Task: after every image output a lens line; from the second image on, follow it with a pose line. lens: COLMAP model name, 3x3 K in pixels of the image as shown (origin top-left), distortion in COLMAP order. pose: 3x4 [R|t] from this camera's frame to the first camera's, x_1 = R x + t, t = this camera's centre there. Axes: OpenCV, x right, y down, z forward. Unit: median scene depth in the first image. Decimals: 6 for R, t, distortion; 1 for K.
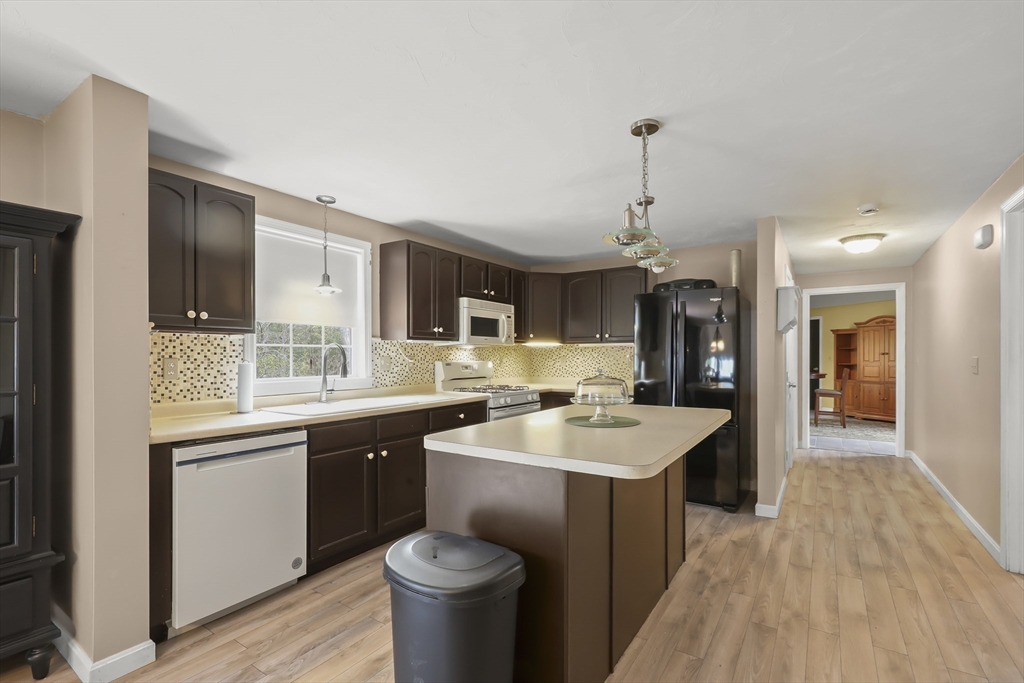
lens RADIAL K [[466.0, 0, 509.2], [0, 466.0, 358.2], [0, 0, 1]] dist [-0.002585, 0.000480]
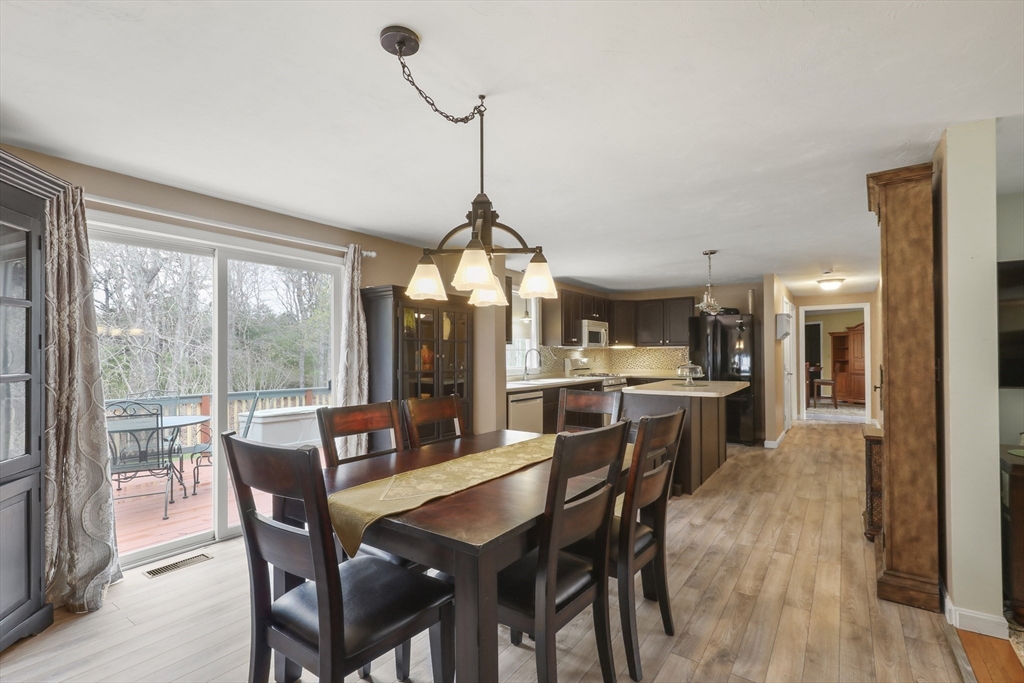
lens RADIAL K [[466.0, 0, 508.5], [0, 466.0, 355.2], [0, 0, 1]] dist [-0.002585, 0.000480]
pose [[0.999623, -0.005235, -0.026965, -0.249116], [0.005093, 0.999973, -0.005324, 0.002374], [0.026992, 0.005185, 0.999622, -0.505915]]
